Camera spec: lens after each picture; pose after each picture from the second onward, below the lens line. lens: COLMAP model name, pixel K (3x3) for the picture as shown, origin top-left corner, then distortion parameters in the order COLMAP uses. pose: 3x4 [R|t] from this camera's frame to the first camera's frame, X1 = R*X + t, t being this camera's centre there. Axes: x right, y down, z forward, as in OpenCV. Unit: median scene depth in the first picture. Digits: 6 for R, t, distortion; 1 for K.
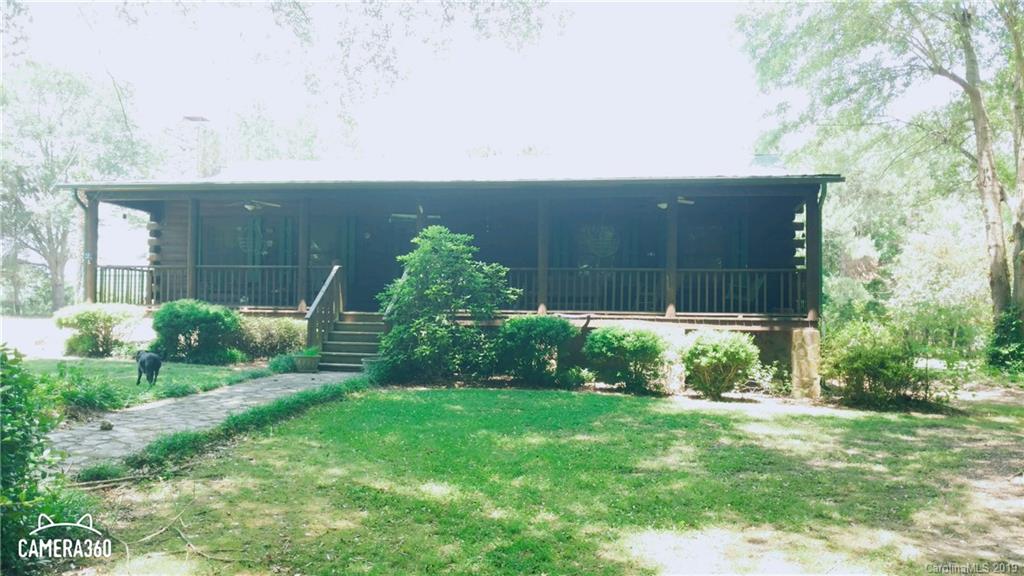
lens RADIAL K [[833.8, 0, 518.6], [0, 833.8, 293.4], [0, 0, 1]] dist [-0.039972, 0.098987]
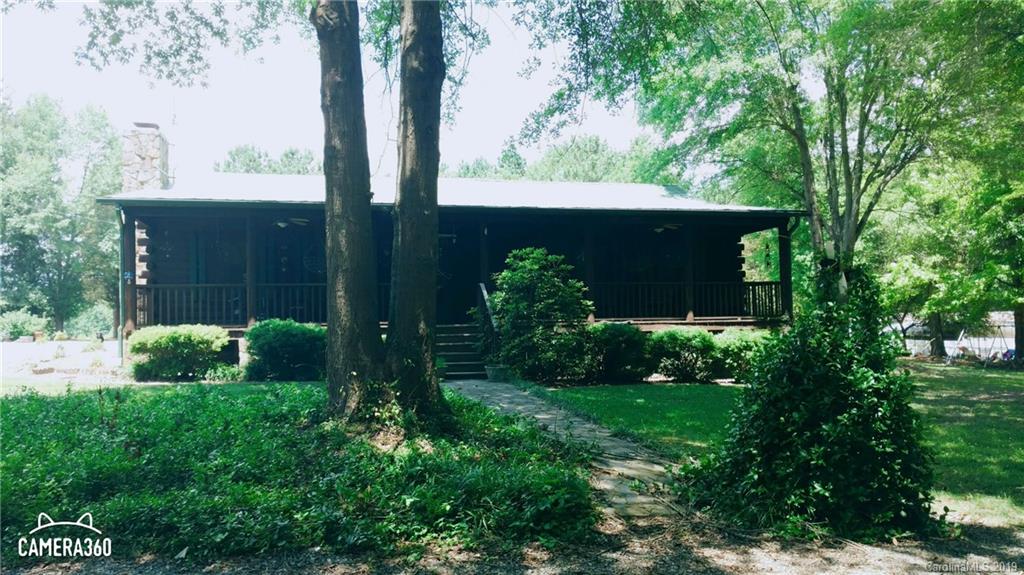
lens RADIAL K [[833.8, 0, 518.6], [0, 833.8, 292.9], [0, 0, 1]] dist [-0.039972, 0.098987]
pose [[0.919375, -0.016083, 0.393052, -0.536163], [0.019803, 0.999789, -0.005411, -0.011928], [-0.392882, 0.012758, 0.919500, -0.035864]]
